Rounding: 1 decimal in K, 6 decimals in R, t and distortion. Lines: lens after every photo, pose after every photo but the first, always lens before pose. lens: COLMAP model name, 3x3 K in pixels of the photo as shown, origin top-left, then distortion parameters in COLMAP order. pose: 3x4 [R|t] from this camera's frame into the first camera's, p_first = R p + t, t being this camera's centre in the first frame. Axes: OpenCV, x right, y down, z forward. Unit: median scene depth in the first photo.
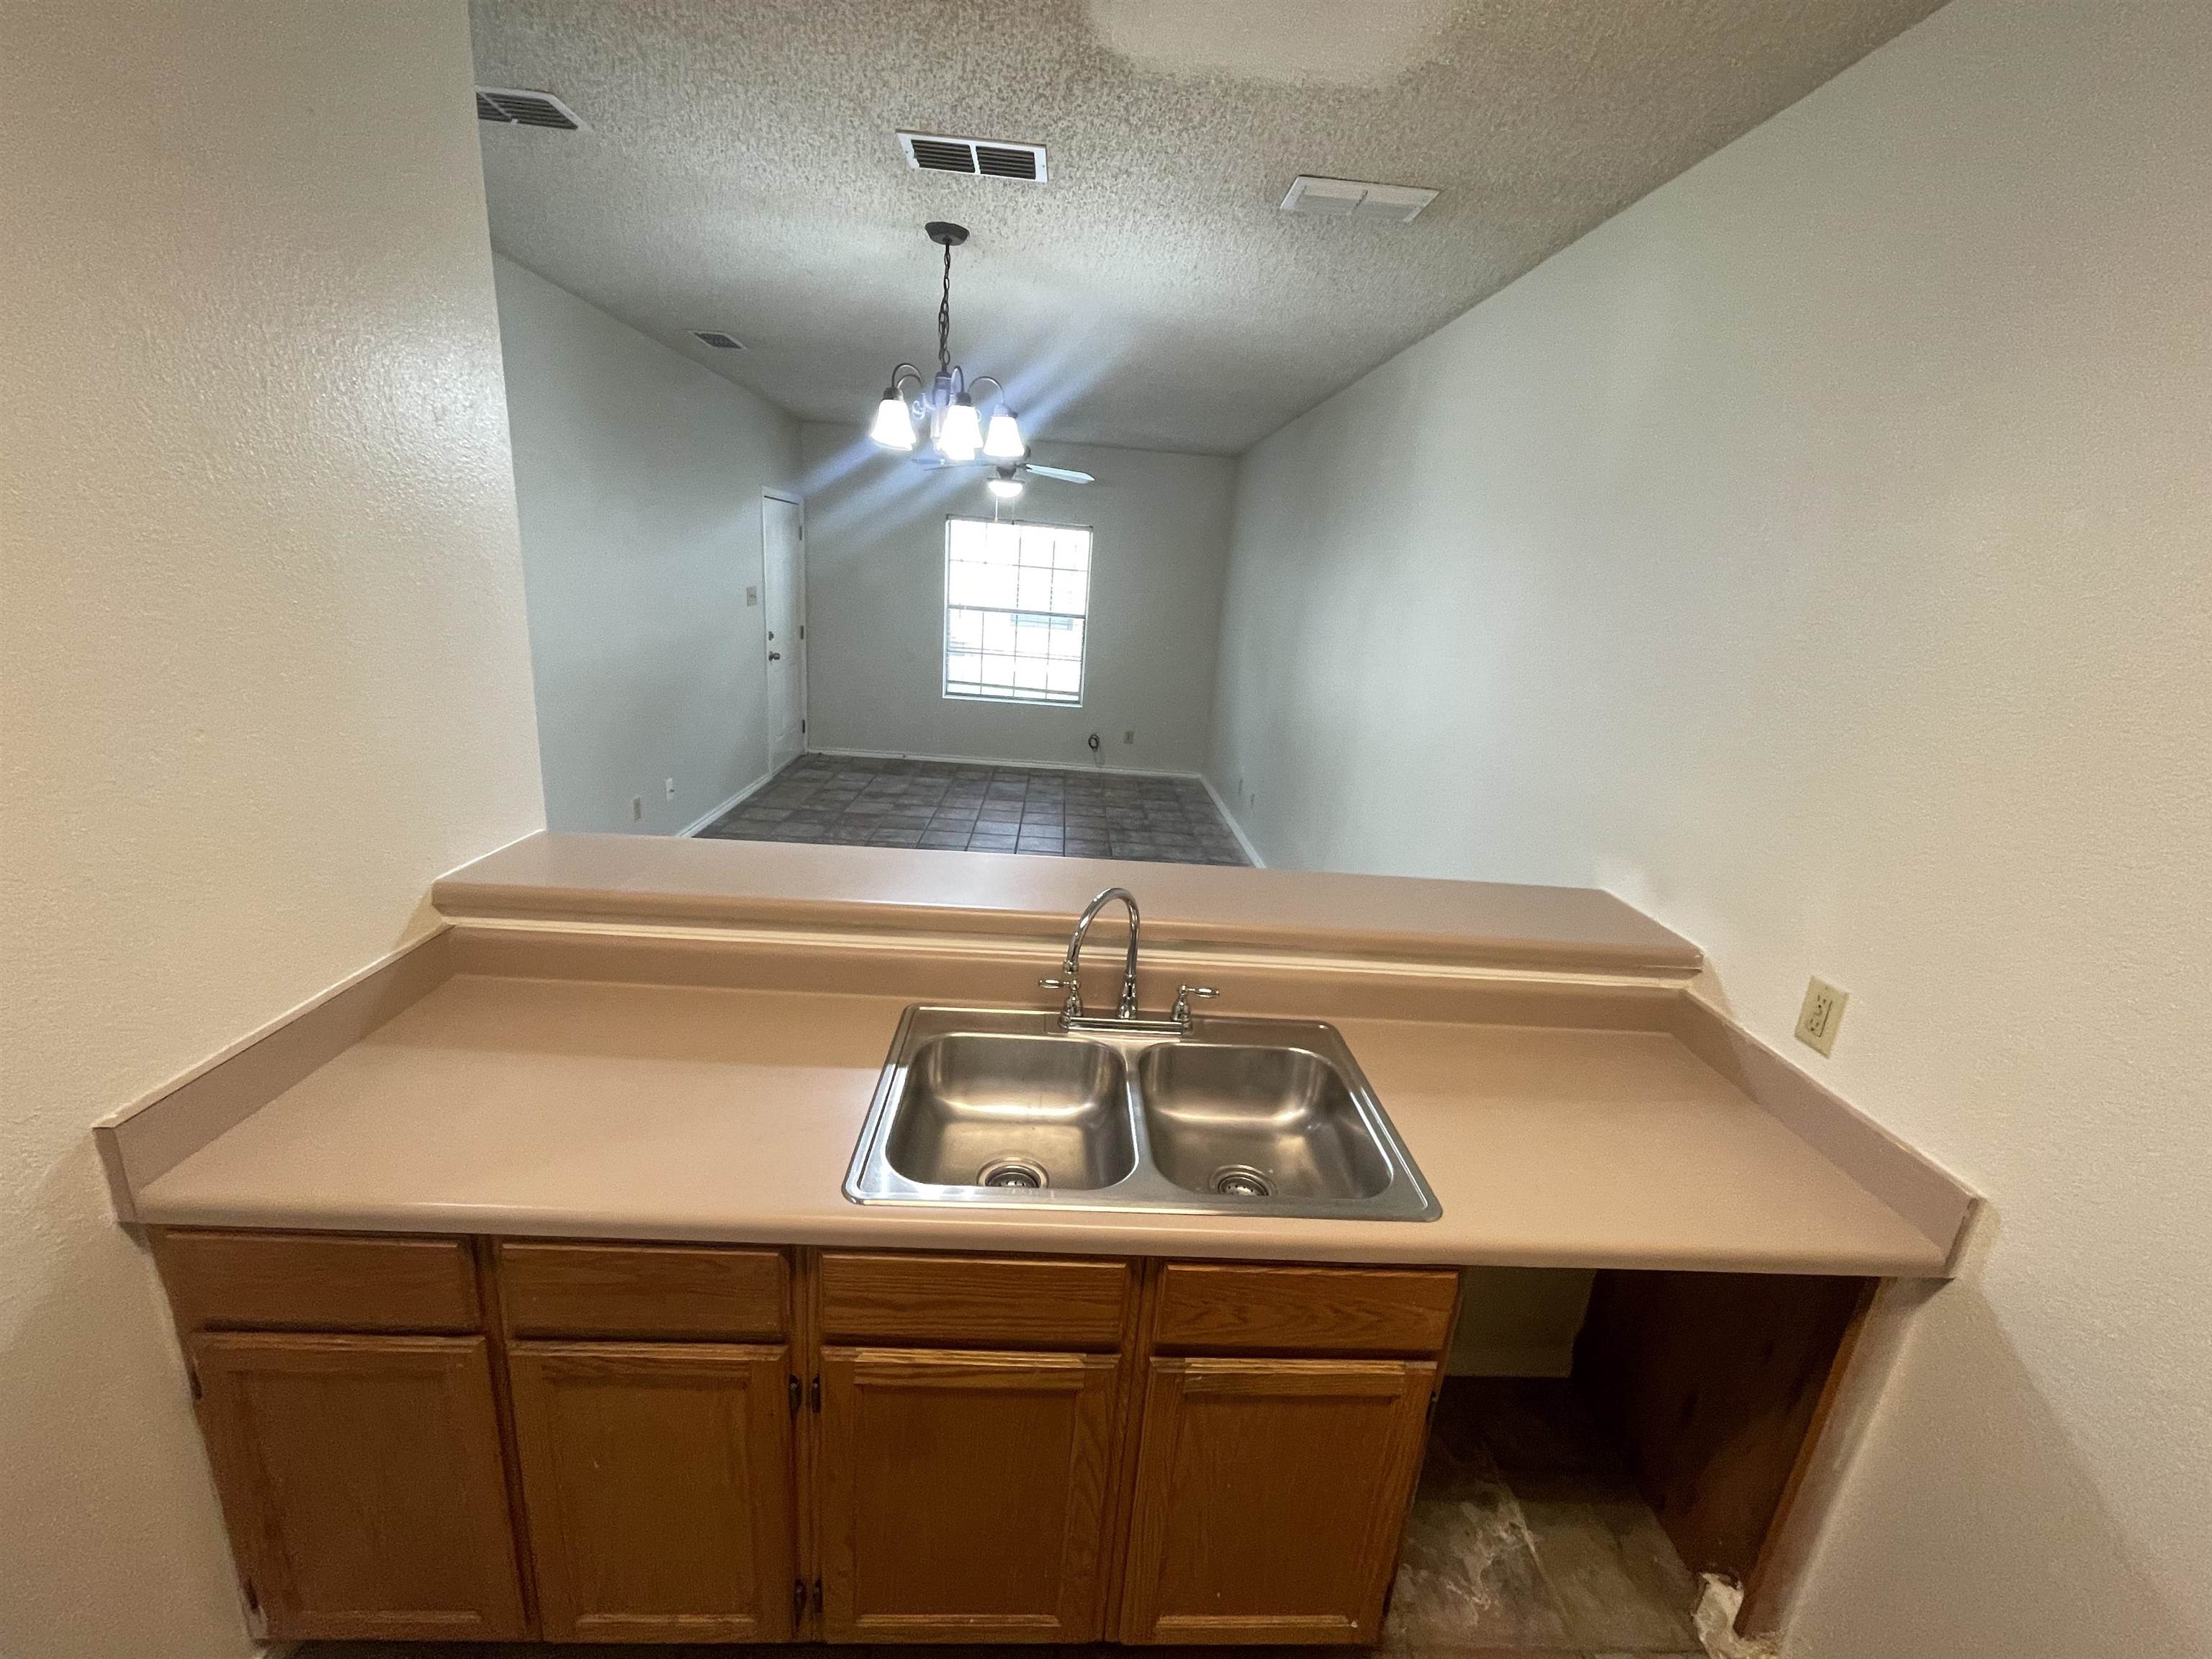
lens RADIAL K [[902.7, 0, 1105.7], [0, 902.7, 825.1], [0, 0, 1]] dist [0.004623, 0.000126]
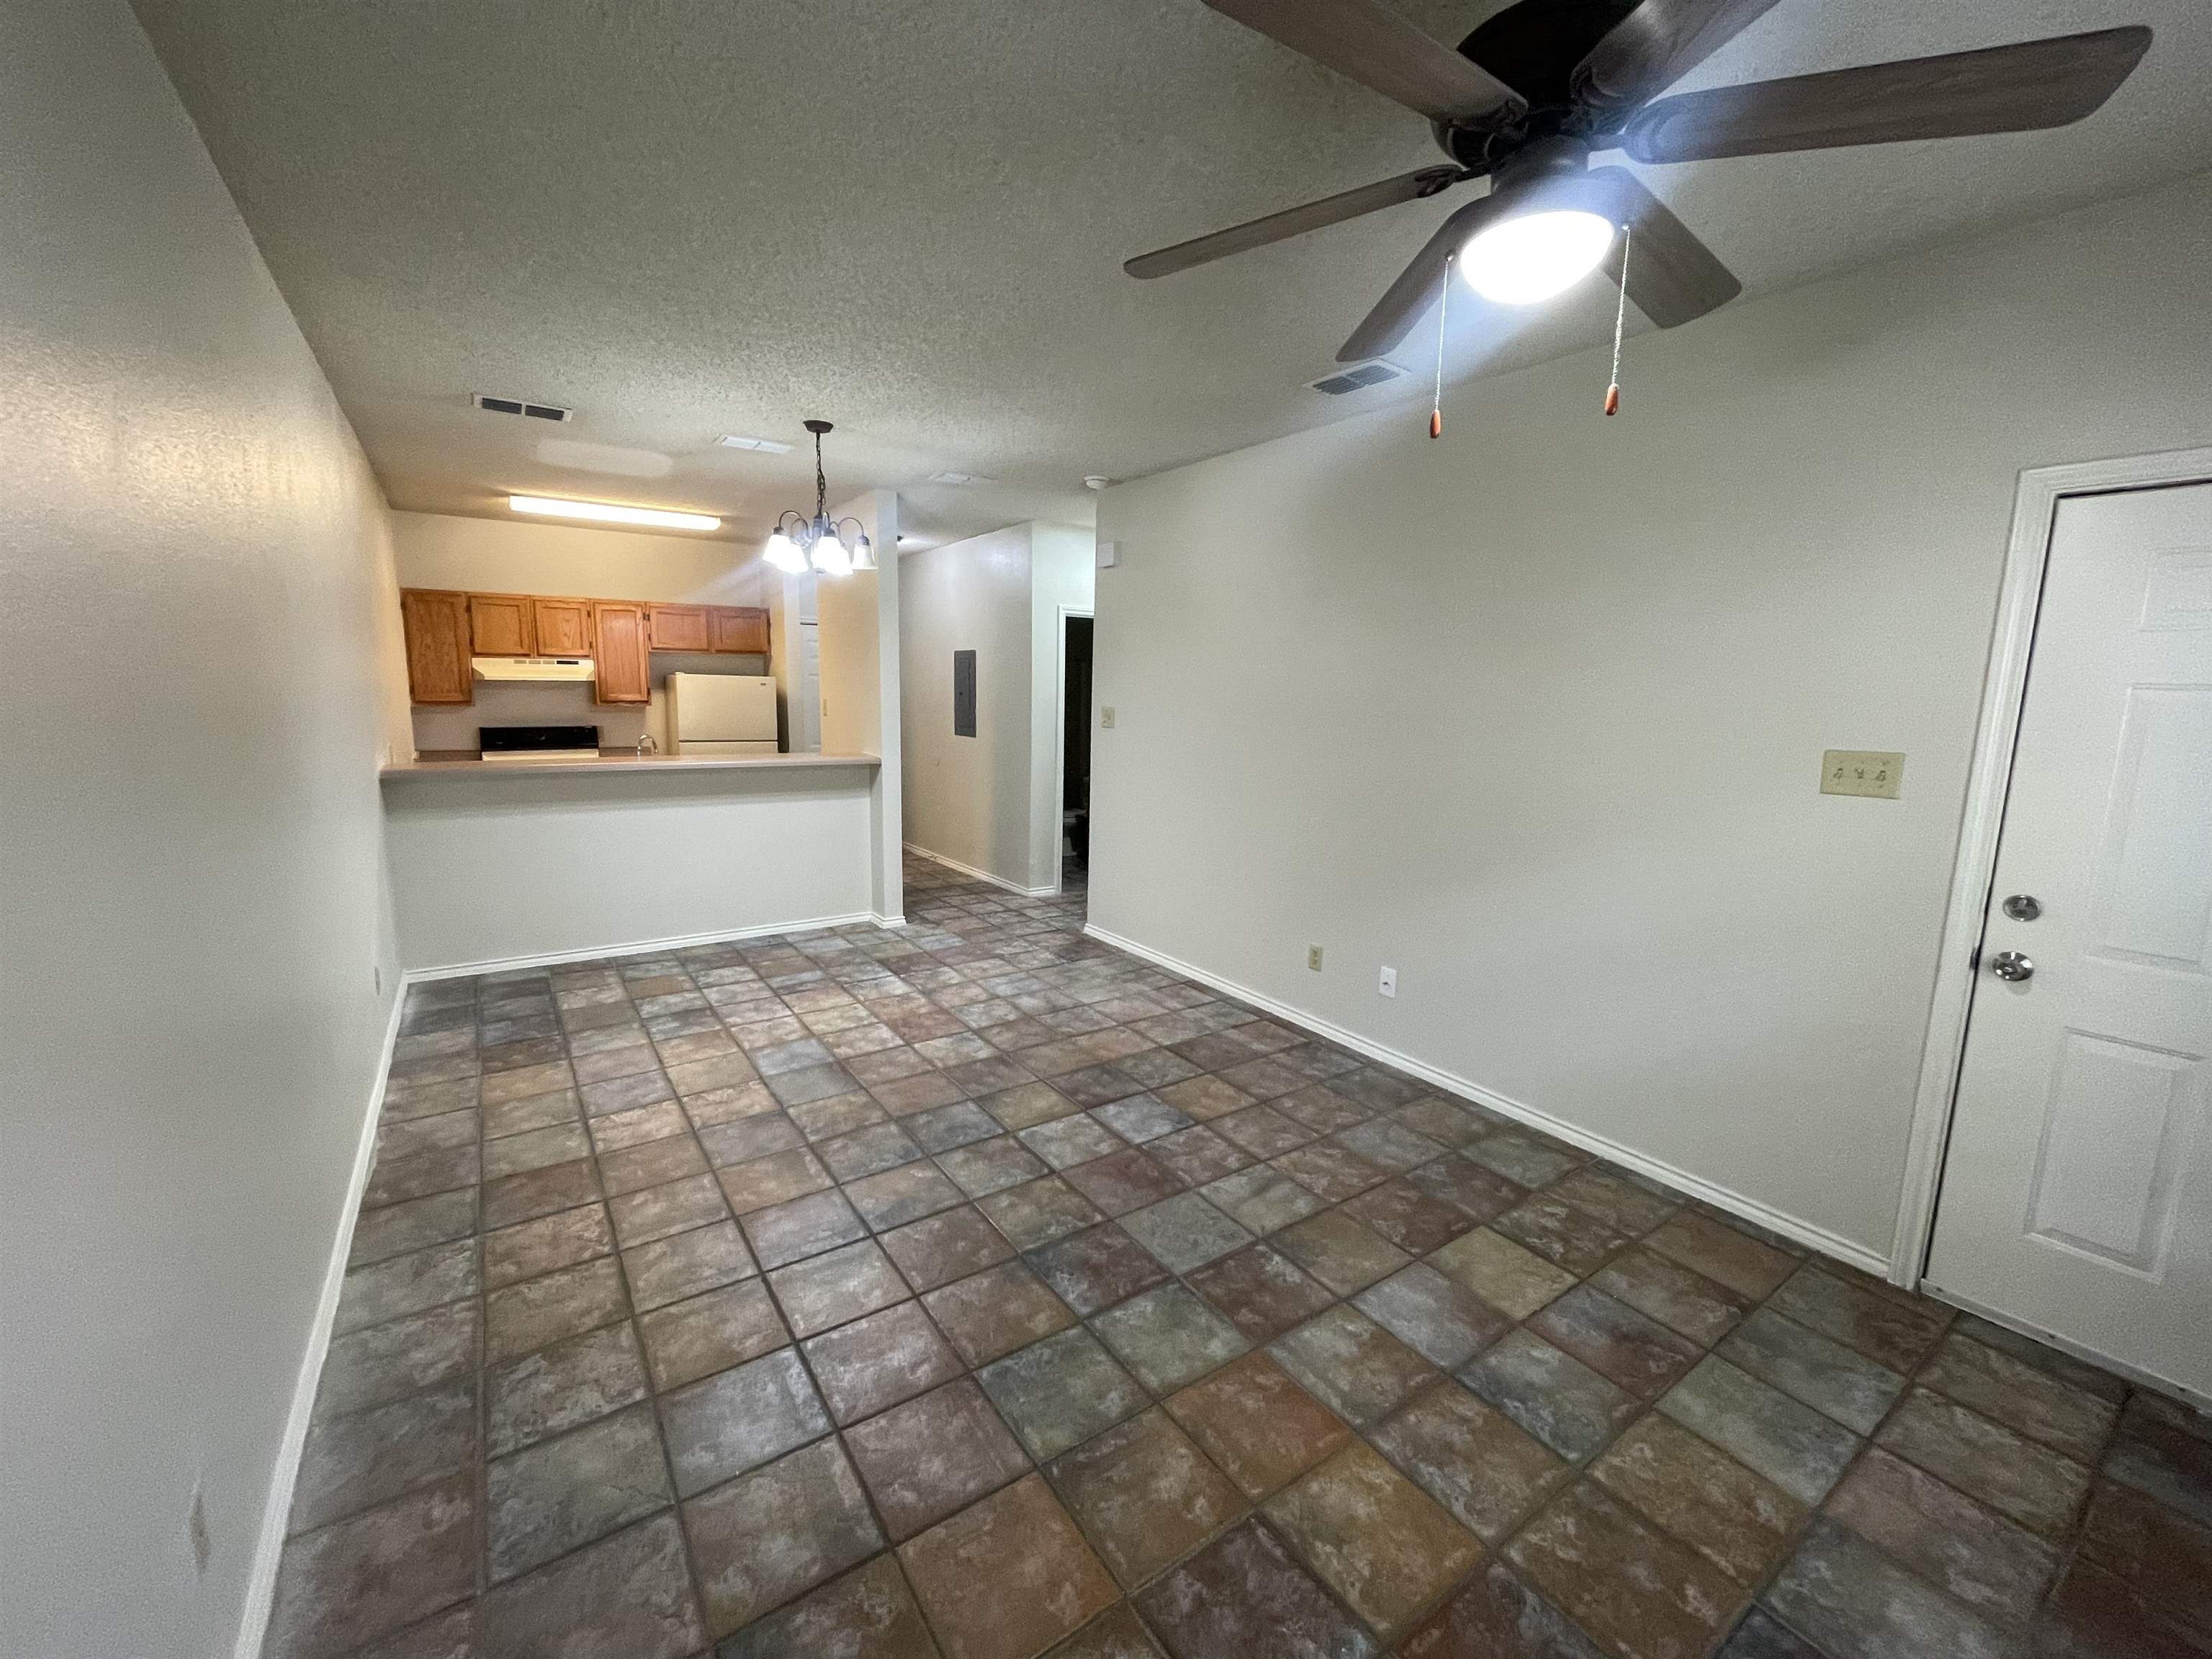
lens RADIAL K [[902.7, 0, 1104.1], [0, 902.7, 829.0], [0, 0, 1]] dist [0.004623, 0.000126]
pose [[-0.841400, -0.005552, -0.540385, 0.236343], [-0.225387, 0.912434, 0.341563, -0.721356], [0.491169, 0.409187, -0.768973, 2.848465]]
